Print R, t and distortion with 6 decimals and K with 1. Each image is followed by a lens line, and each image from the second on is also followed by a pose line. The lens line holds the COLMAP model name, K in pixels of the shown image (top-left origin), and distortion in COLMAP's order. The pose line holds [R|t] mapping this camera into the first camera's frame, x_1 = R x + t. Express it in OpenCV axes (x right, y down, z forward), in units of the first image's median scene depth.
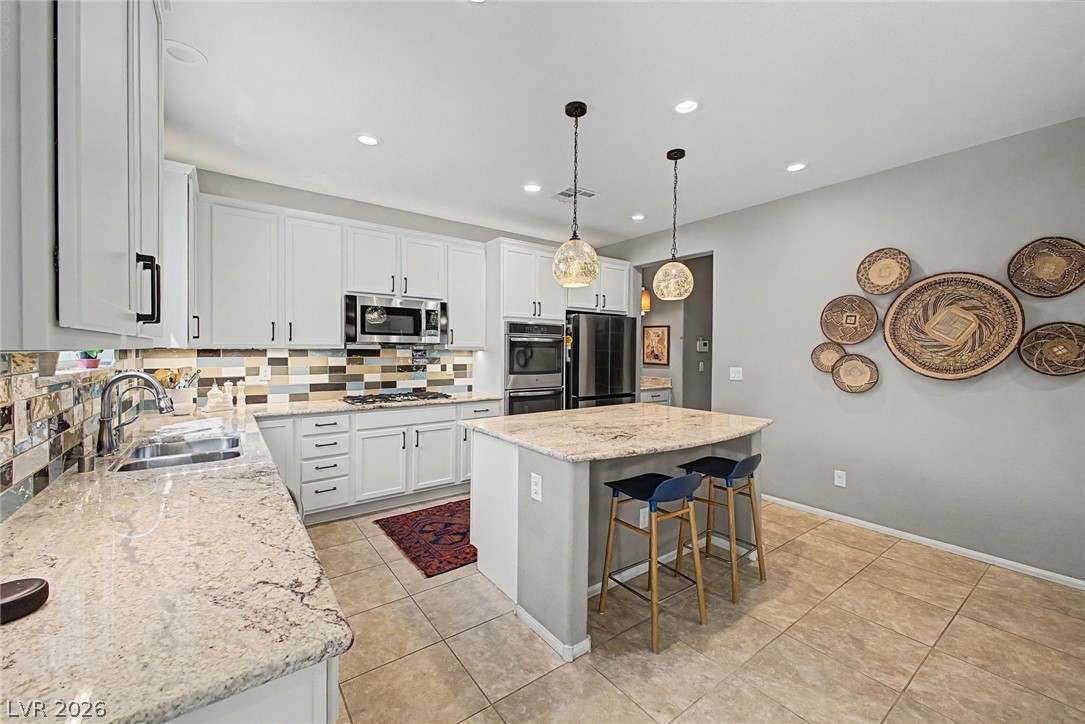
lens RADIAL K [[431.5, 0, 540.8], [0, 431.5, 360.8], [0, 0, 1]] dist [-0.001811, -0.000021]
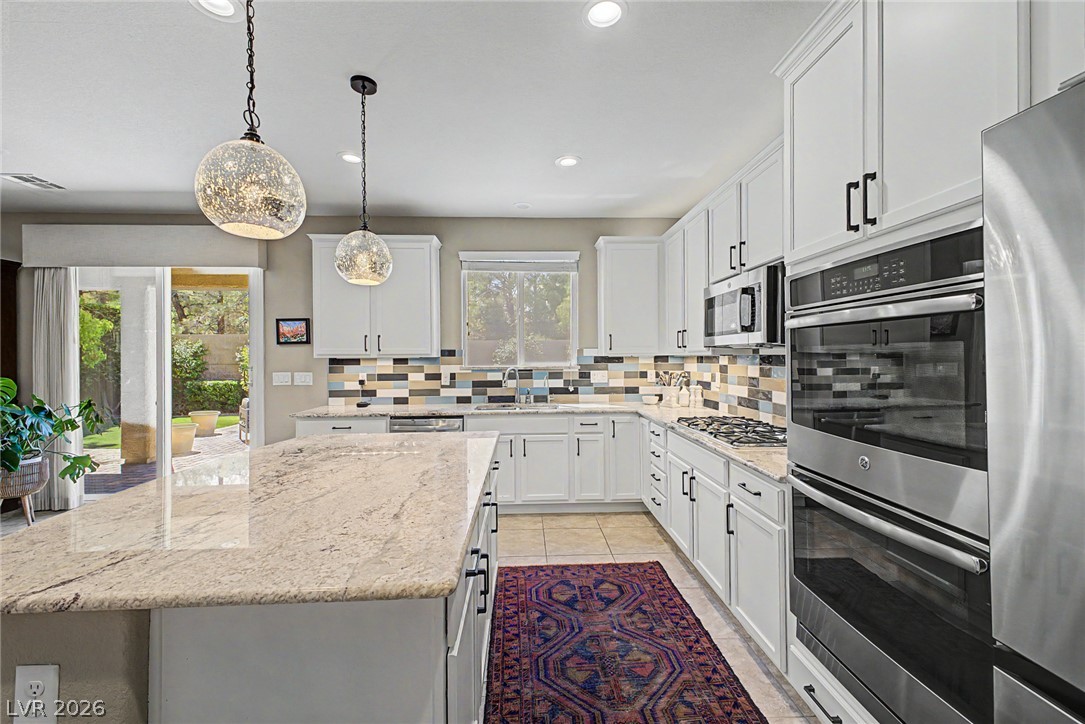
lens RADIAL K [[410.2, 0, 543.1], [0, 410.2, 361.7], [0, 0, 1]] dist [0.000003, -0.000024]
pose [[-0.555752, 0.015149, -0.831210, 0.346371], [-0.007967, 0.999691, 0.023547, -0.030513], [0.831310, 0.019709, -0.555460, 1.082842]]
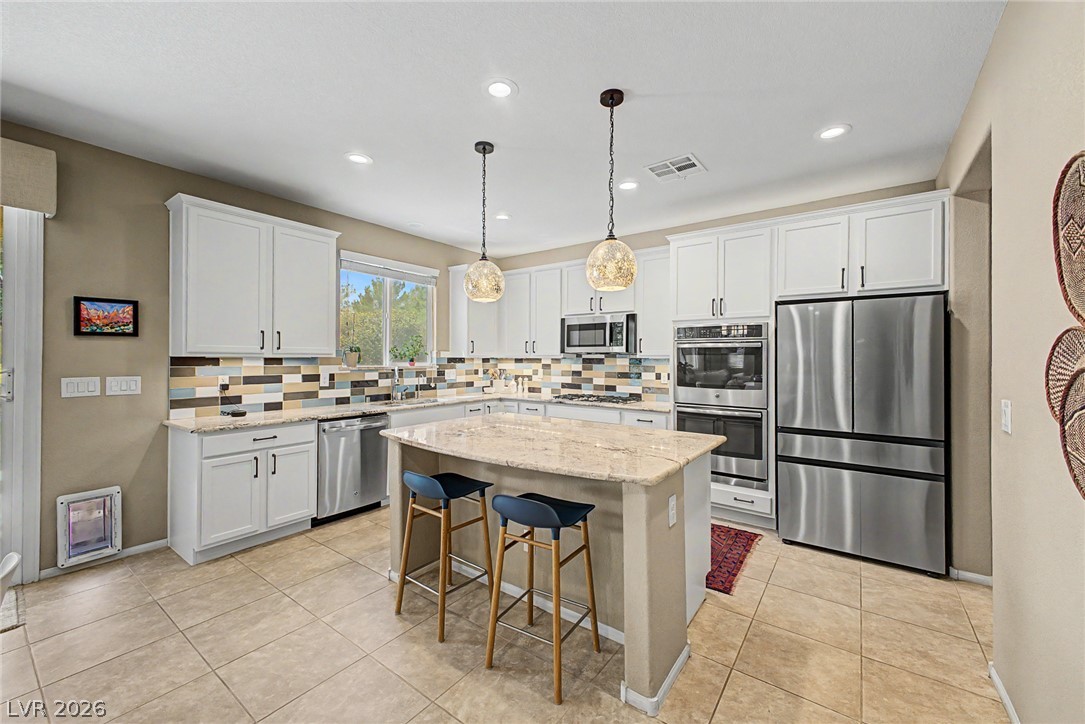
lens RADIAL K [[431.5, 0, 545.5], [0, 431.5, 355.0], [0, 0, 1]] dist [-0.001811, -0.000021]
pose [[0.296576, -0.005674, -0.954993, 0.765191], [-0.020012, 0.999726, -0.012155, -0.018534], [0.954800, 0.022716, 0.296381, 0.506245]]
